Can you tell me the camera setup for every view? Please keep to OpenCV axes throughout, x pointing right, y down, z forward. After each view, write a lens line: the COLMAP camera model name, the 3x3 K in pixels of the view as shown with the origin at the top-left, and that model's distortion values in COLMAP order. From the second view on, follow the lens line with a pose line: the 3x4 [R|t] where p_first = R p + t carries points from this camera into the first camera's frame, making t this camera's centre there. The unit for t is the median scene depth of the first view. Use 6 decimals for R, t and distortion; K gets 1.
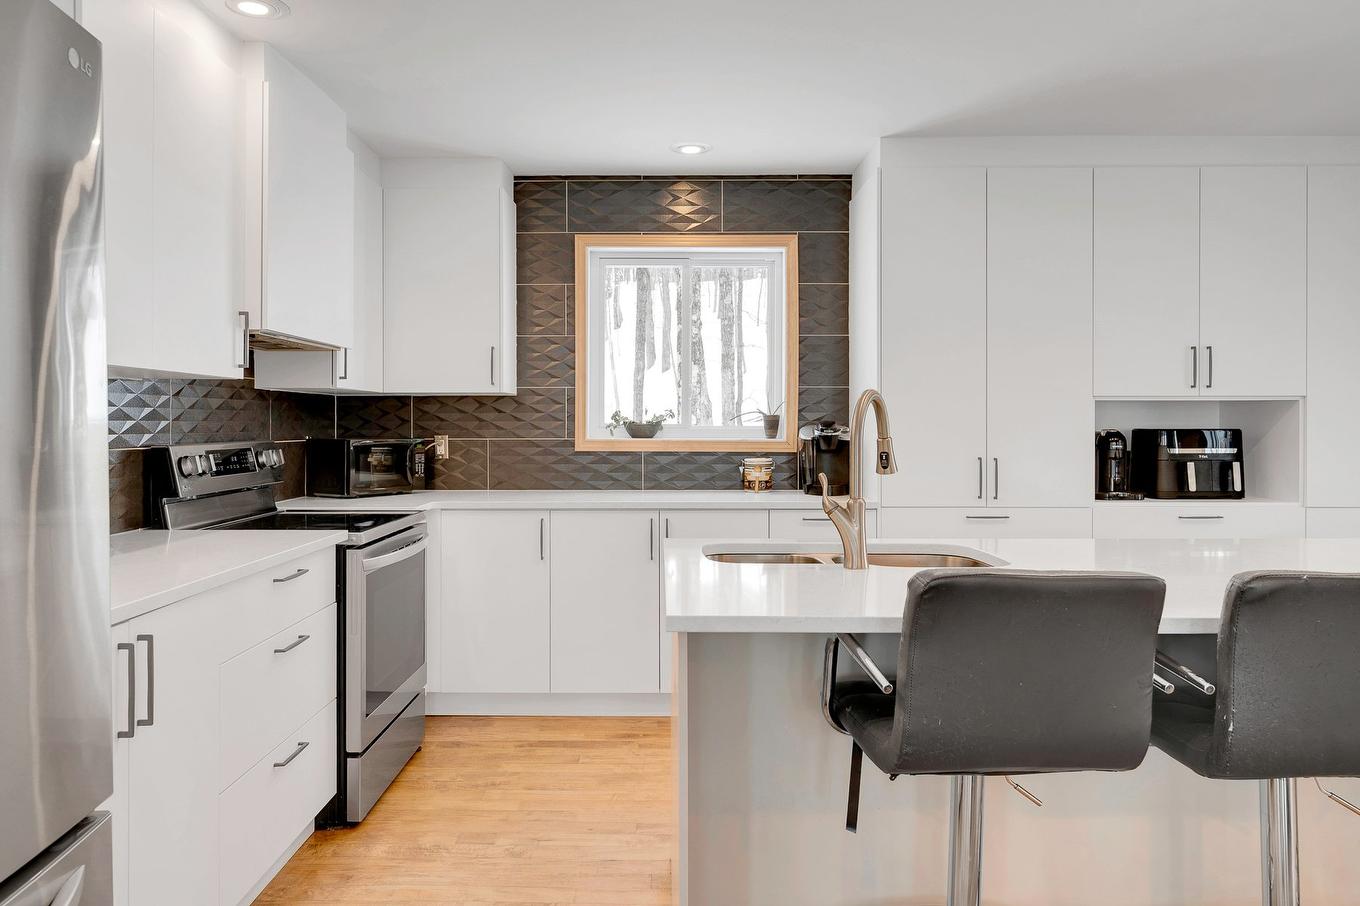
lens RADIAL K [[940.5, 0, 685.4], [0, 940.5, 424.2], [0, 0, 1]] dist [-0.004309, 0.003986]
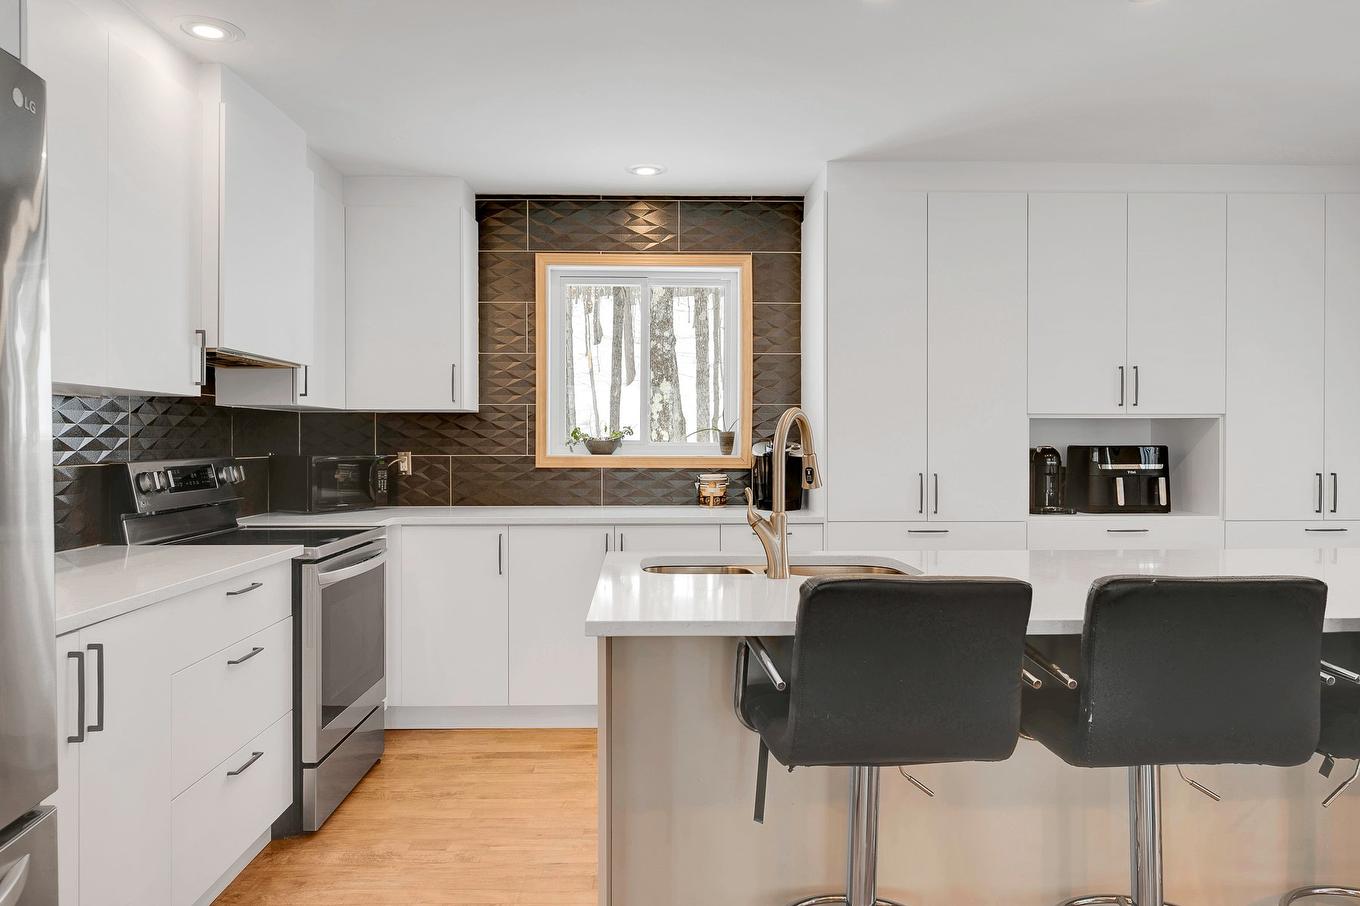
lens RADIAL K [[940.5, 0, 675.3], [0, 940.5, 443.3], [0, 0, 1]] dist [-0.004309, 0.003986]
pose [[0.999797, -0.000196, 0.020143, 0.018883], [0.000140, 0.999996, 0.002778, -0.000180], [-0.020144, -0.002775, 0.999793, -0.021066]]
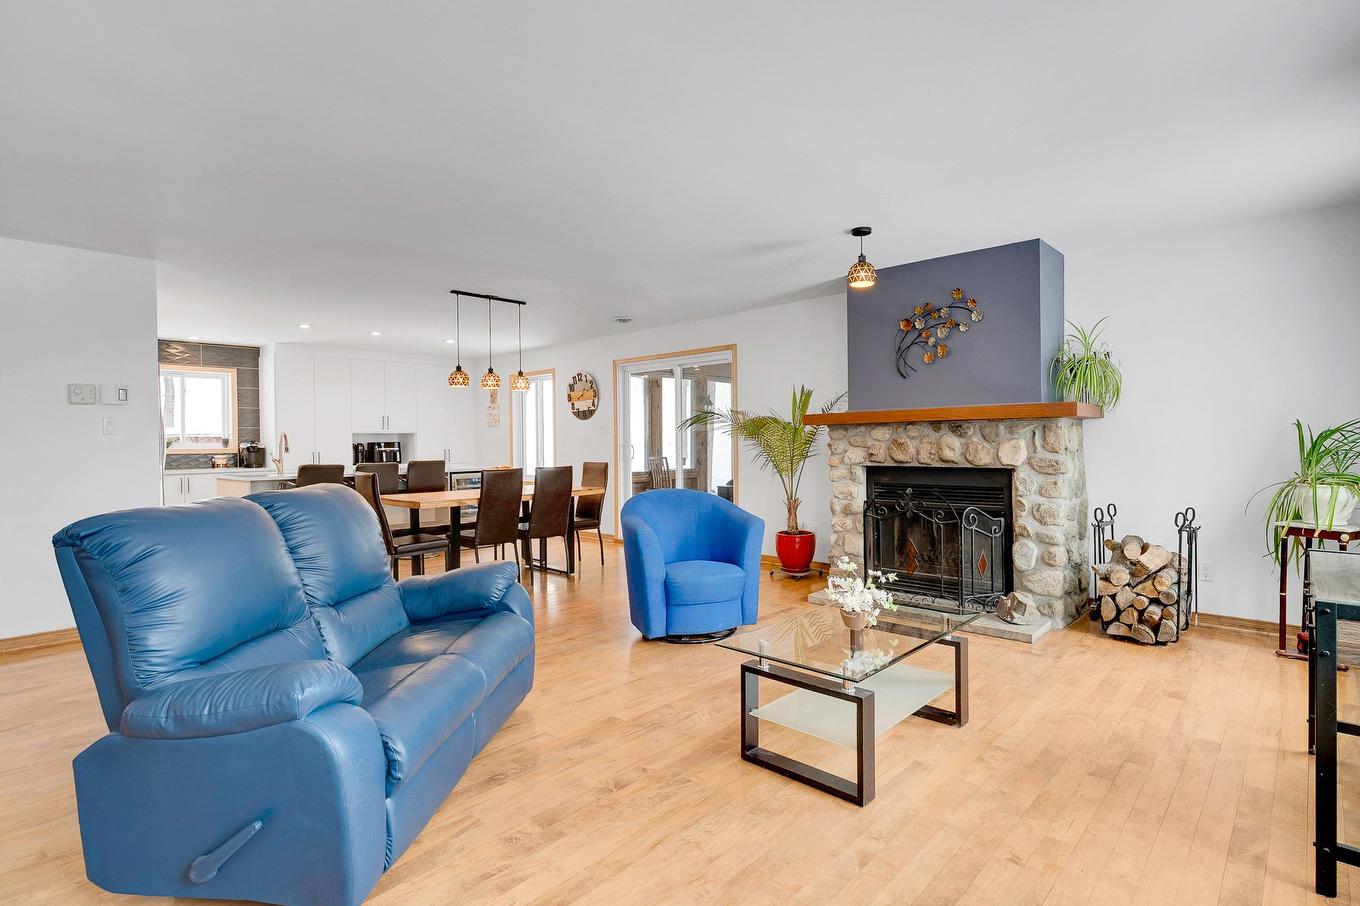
lens RADIAL K [[670.8, 0, 680.7], [0, 670.8, 451.1], [0, 0, 1]] dist [-0.002280, -0.000320]
pose [[0.698113, -0.019806, 0.715714, -0.420978], [0.013132, 0.999803, 0.014858, 0.016322], [-0.715867, -0.000974, 0.698236, -1.392045]]
